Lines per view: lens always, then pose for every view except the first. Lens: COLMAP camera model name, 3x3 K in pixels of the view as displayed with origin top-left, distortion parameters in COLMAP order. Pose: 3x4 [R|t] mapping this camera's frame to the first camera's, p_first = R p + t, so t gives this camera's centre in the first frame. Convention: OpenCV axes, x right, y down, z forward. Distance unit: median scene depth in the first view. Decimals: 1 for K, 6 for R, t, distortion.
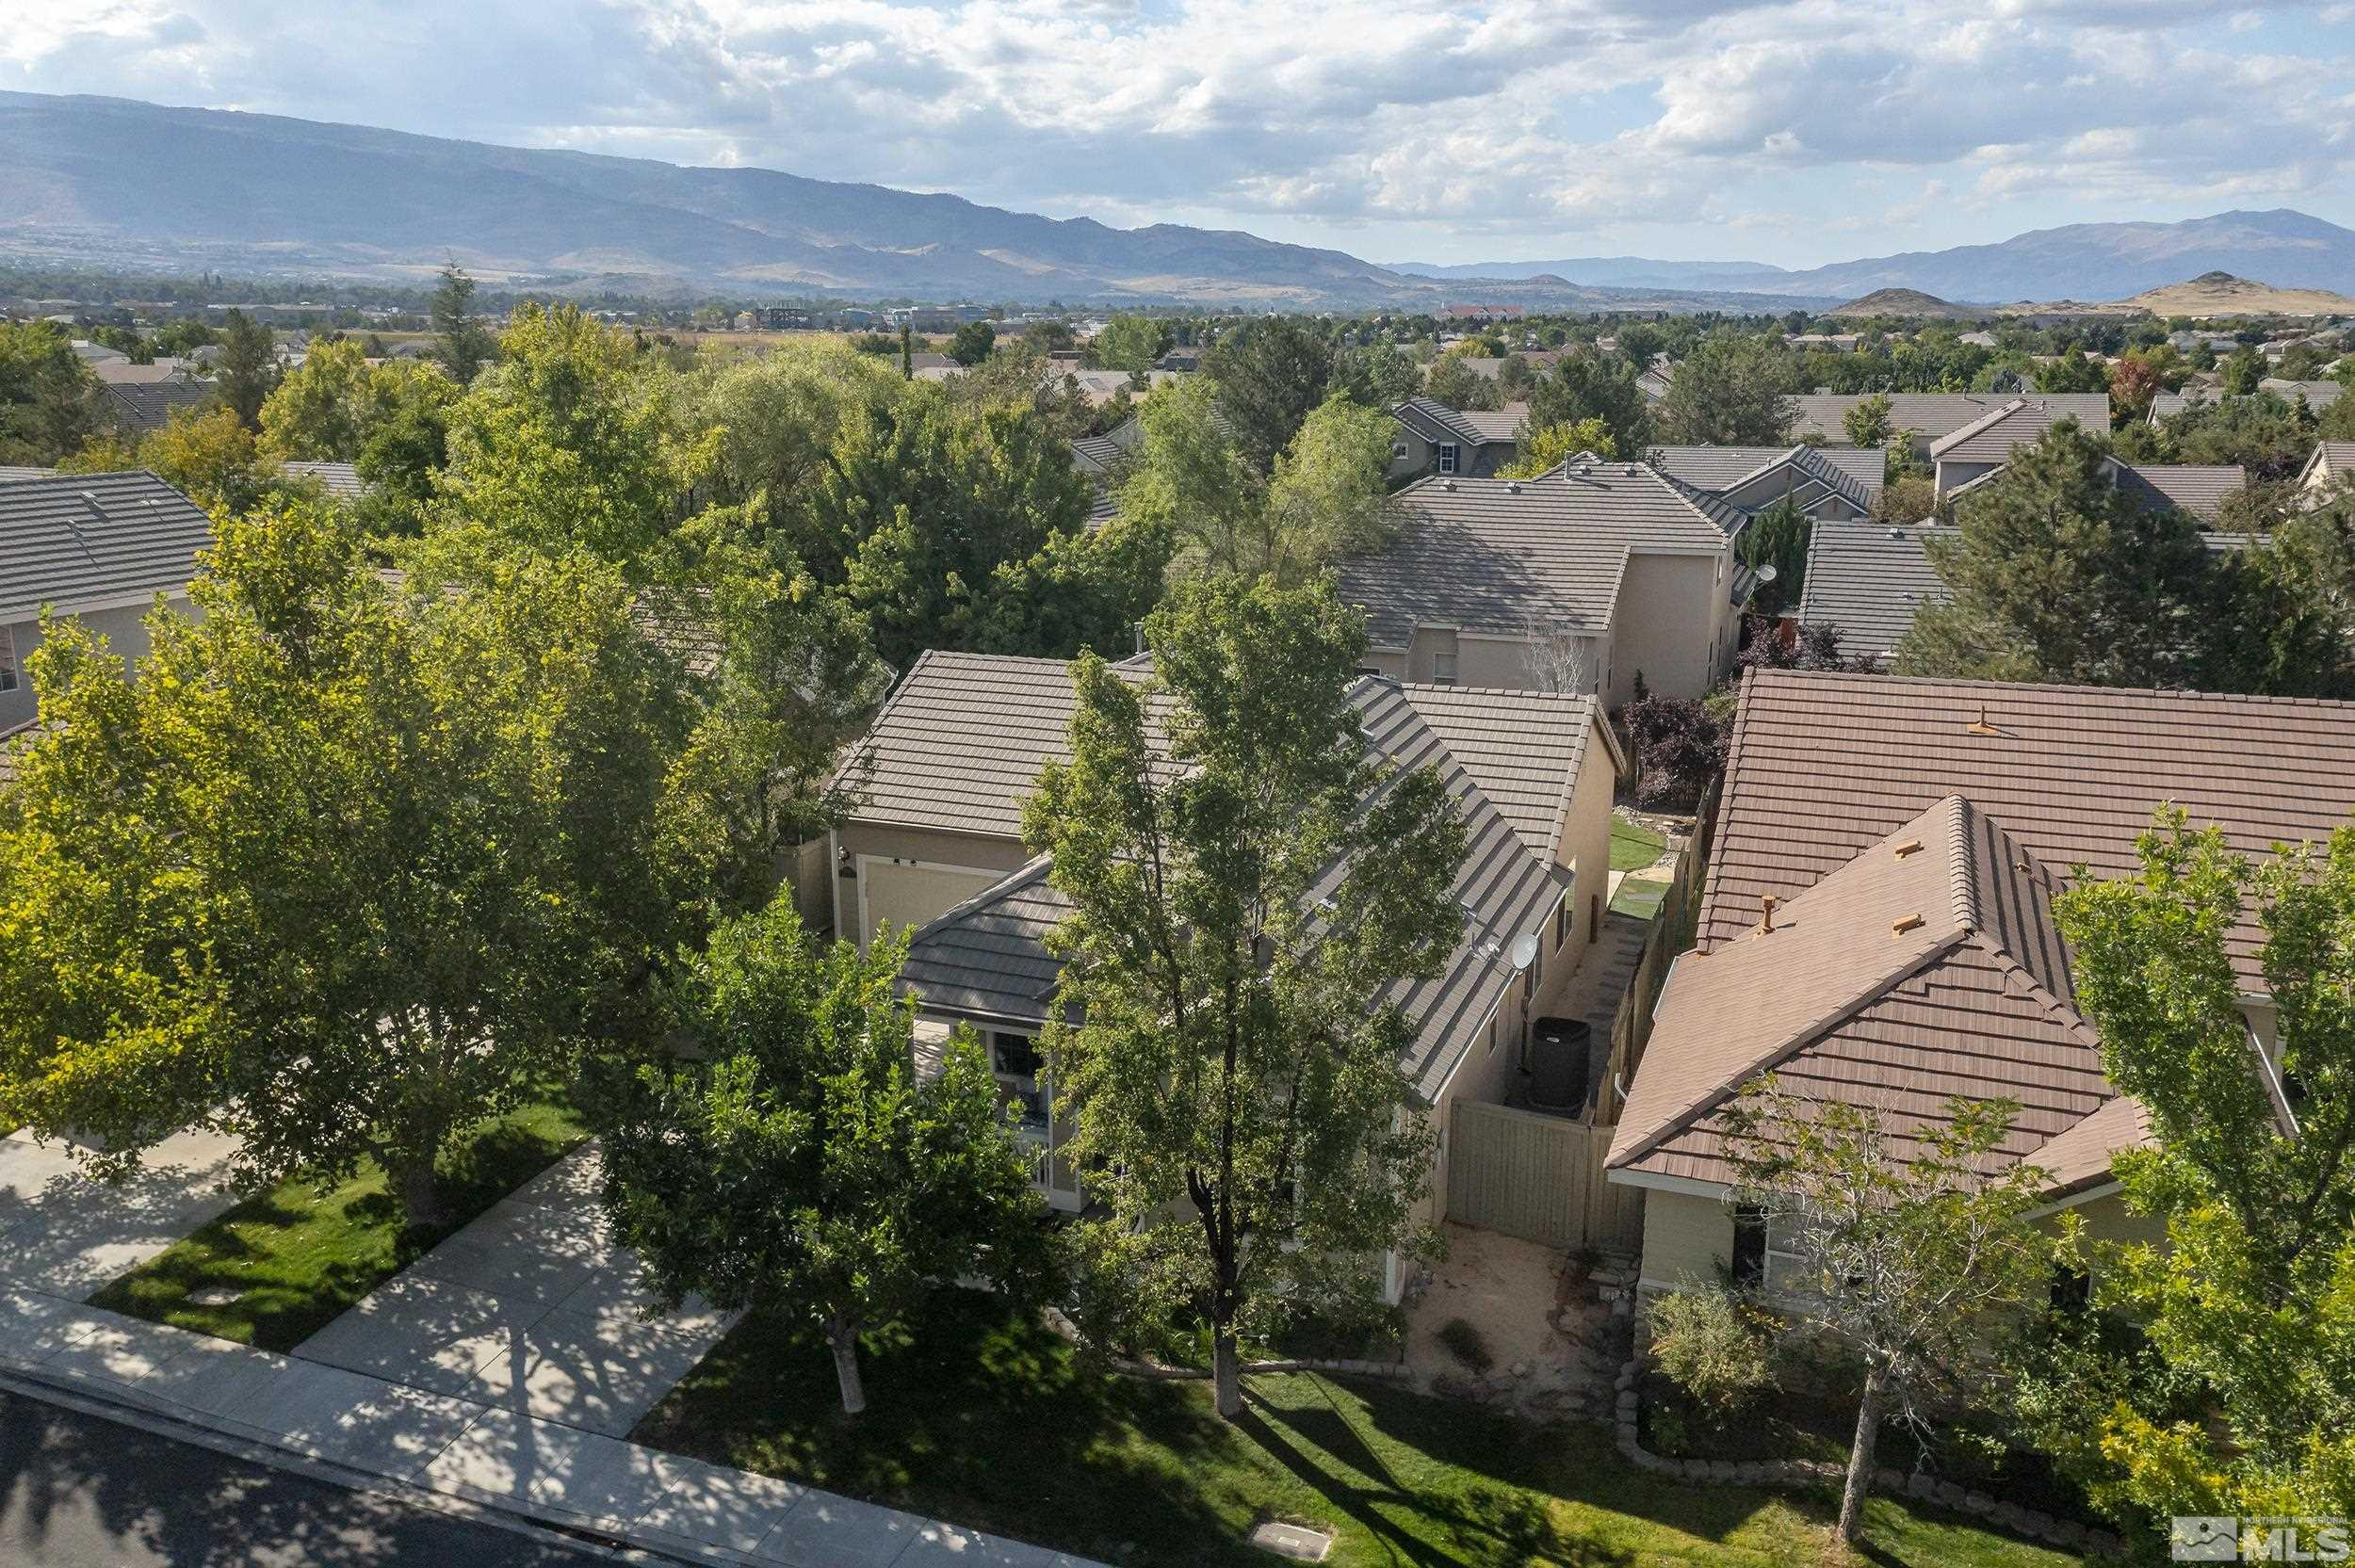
lens RADIAL K [[1834.5, 0, 1183.2], [0, 1834.5, 768.1], [0, 0, 1]] dist [0.009089, 0.023376]
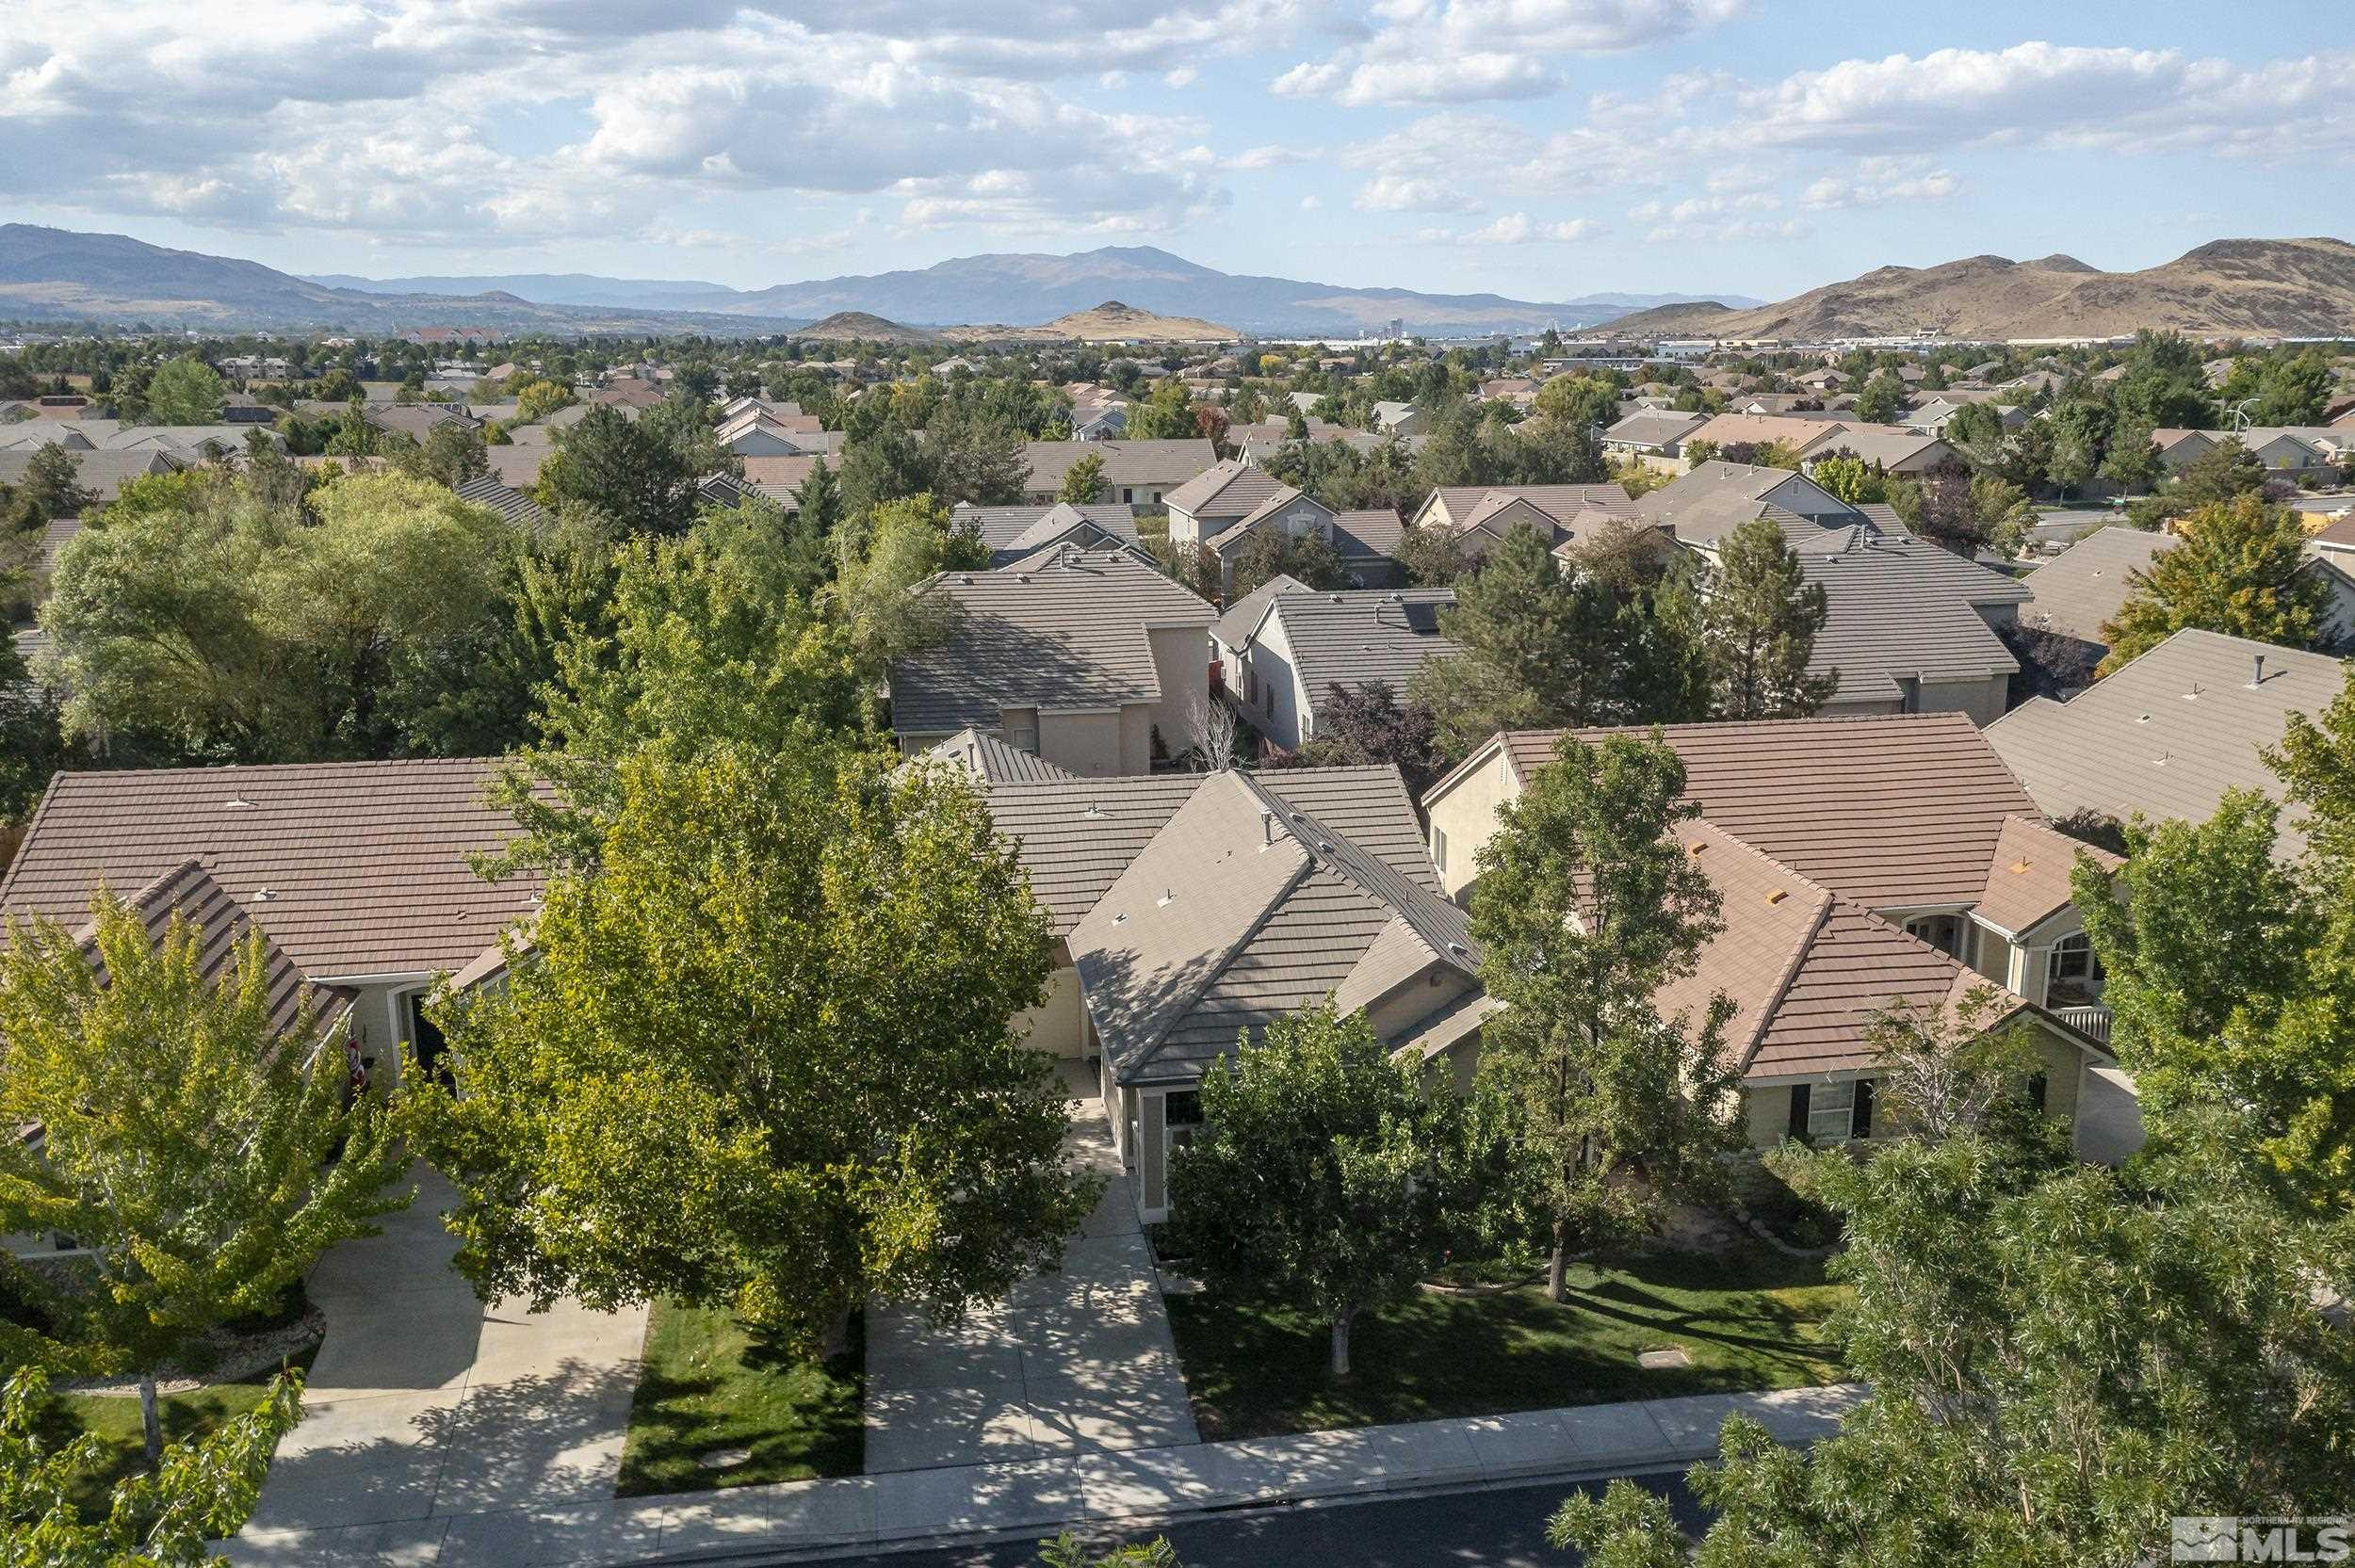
lens RADIAL K [[1834.5, 0, 1189.7], [0, 1834.5, 793.1], [0, 0, 1]] dist [0.009089, 0.023376]
pose [[0.860039, -0.121784, 0.495482, -0.815974], [0.120652, 0.992098, 0.034423, -0.118882], [-0.495759, 0.030176, 0.867936, -0.110855]]
